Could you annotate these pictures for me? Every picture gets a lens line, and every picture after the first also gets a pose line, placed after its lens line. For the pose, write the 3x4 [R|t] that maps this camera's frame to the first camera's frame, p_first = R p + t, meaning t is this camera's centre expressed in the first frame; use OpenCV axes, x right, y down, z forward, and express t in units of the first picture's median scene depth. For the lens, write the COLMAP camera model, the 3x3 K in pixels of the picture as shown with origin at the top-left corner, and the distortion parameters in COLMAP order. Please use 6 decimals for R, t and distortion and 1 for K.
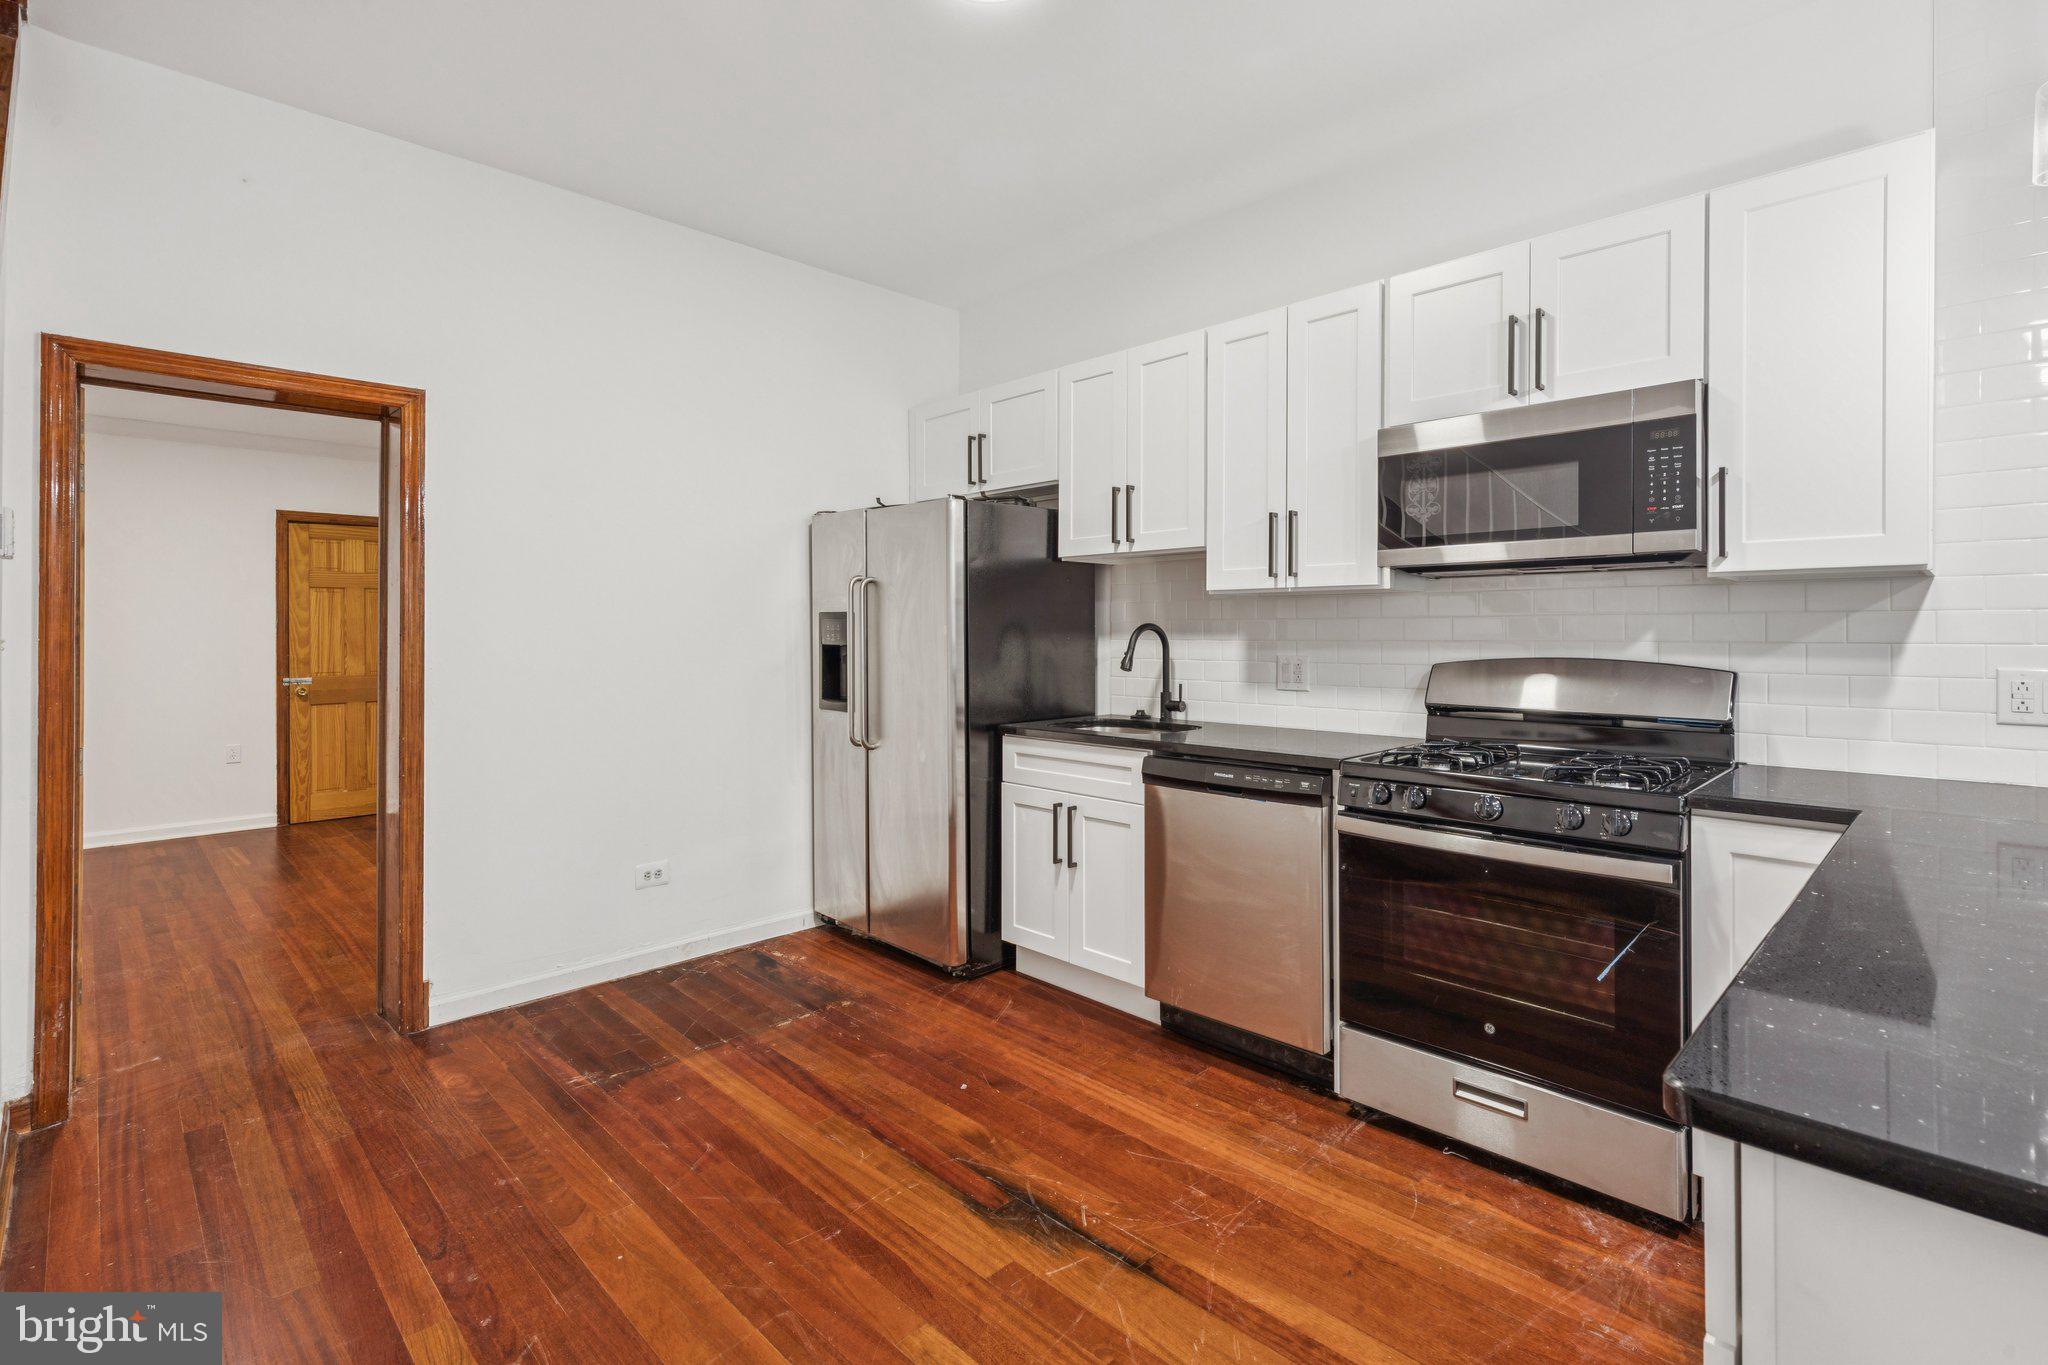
lens RADIAL K [[938.1, 0, 1035.3], [0, 938.1, 639.9], [0, 0, 1]] dist [0.013151, -0.000981]
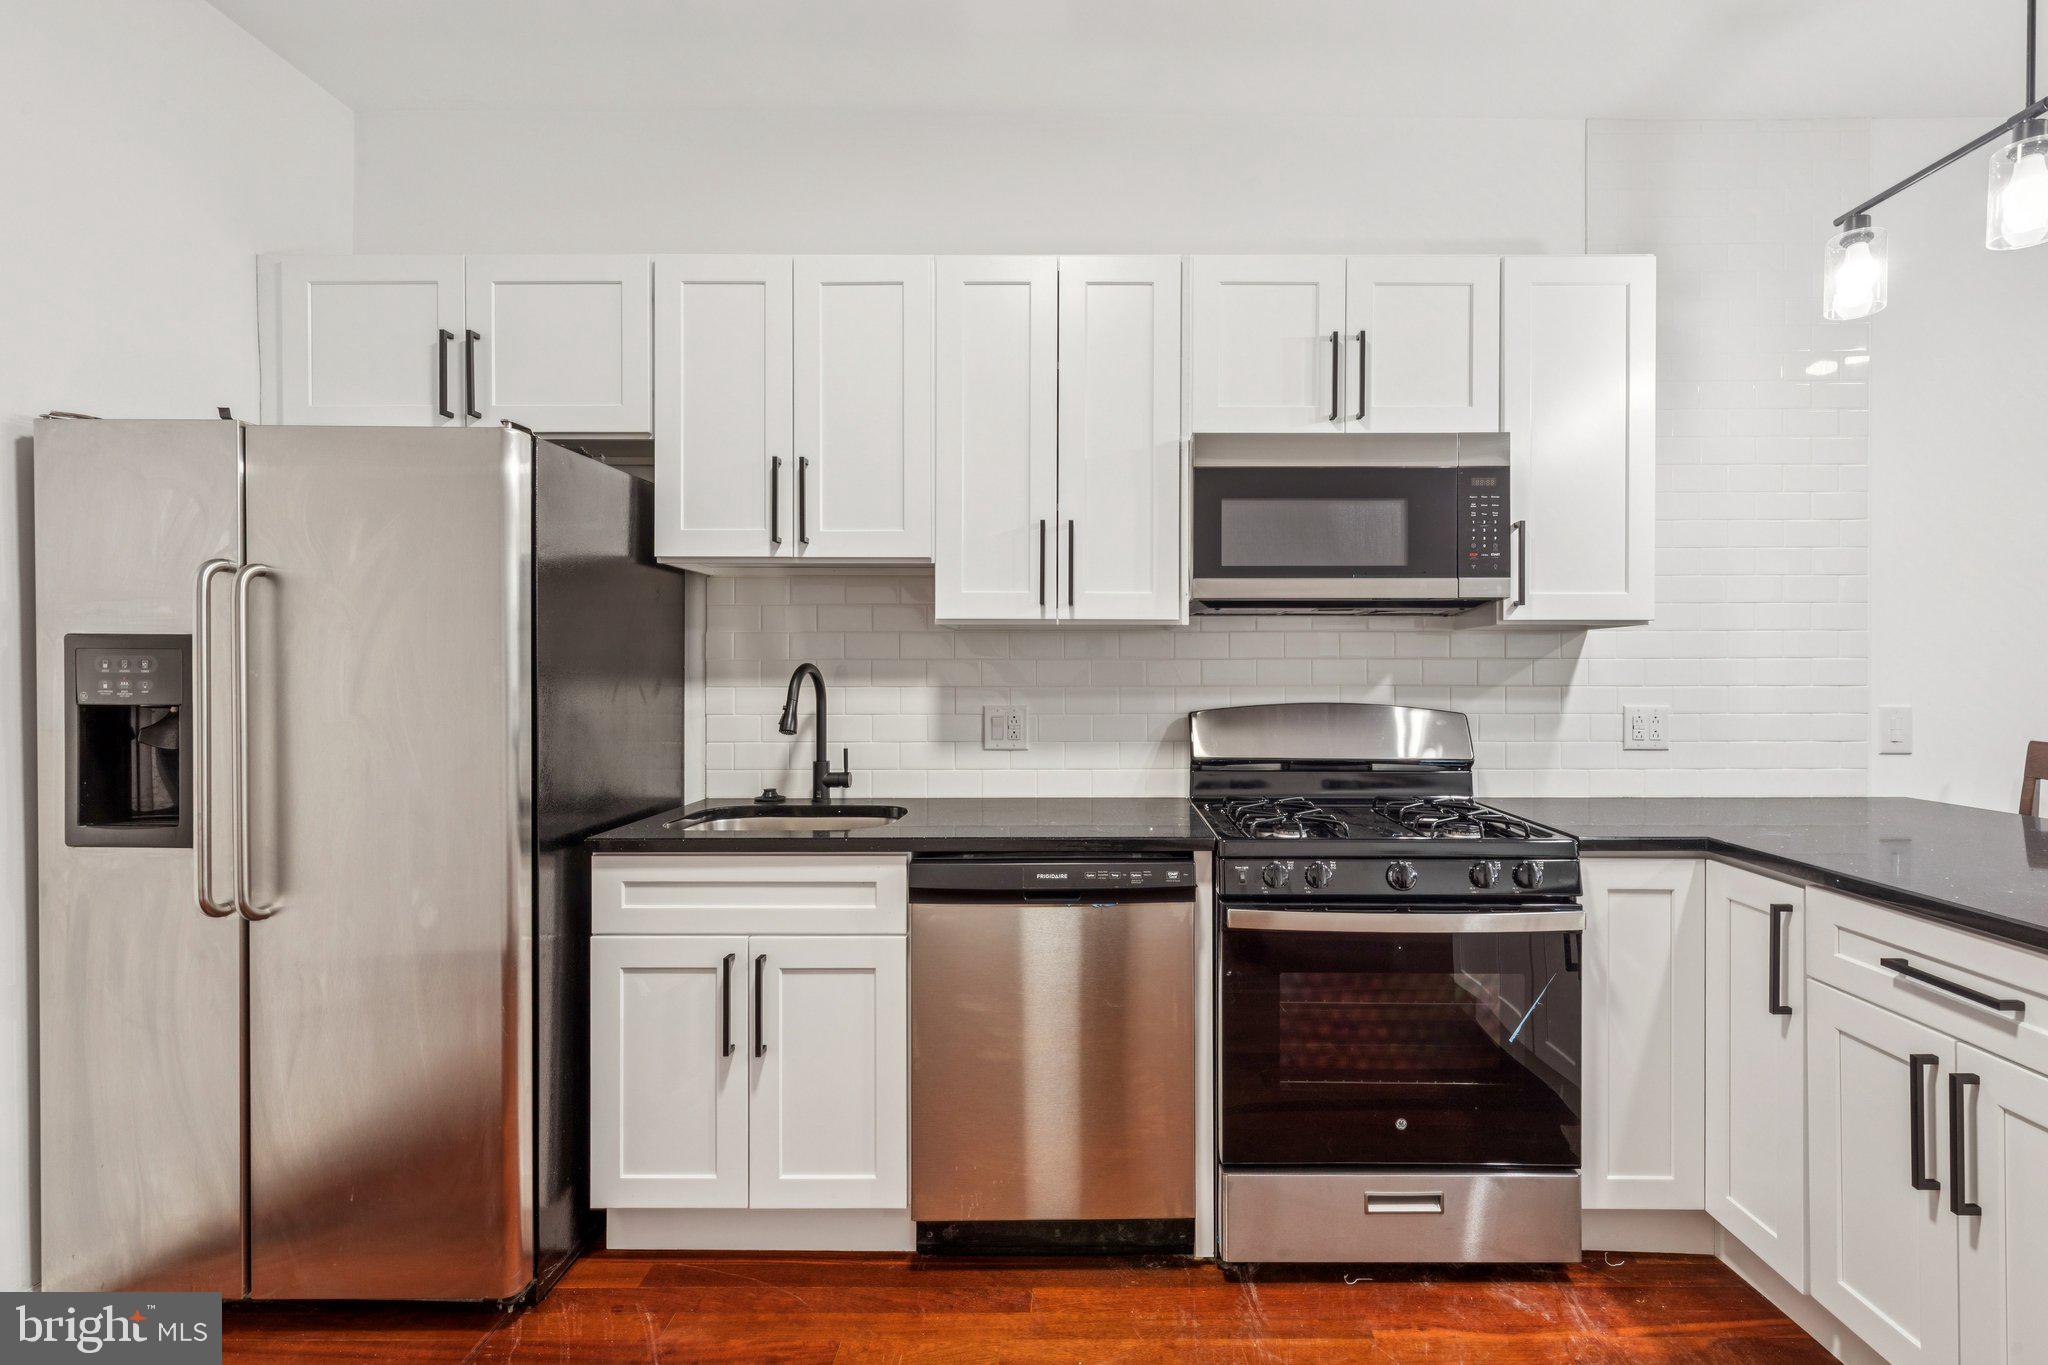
lens RADIAL K [[953.3, 0, 1028.8], [0, 953.3, 678.2], [0, 0, 1]] dist [0.010283, -0.000329]
pose [[0.711111, -0.004500, 0.703065, -0.299778], [0.004942, 0.999987, 0.001402, -0.008089], [-0.703062, 0.002478, 0.711124, 0.453880]]
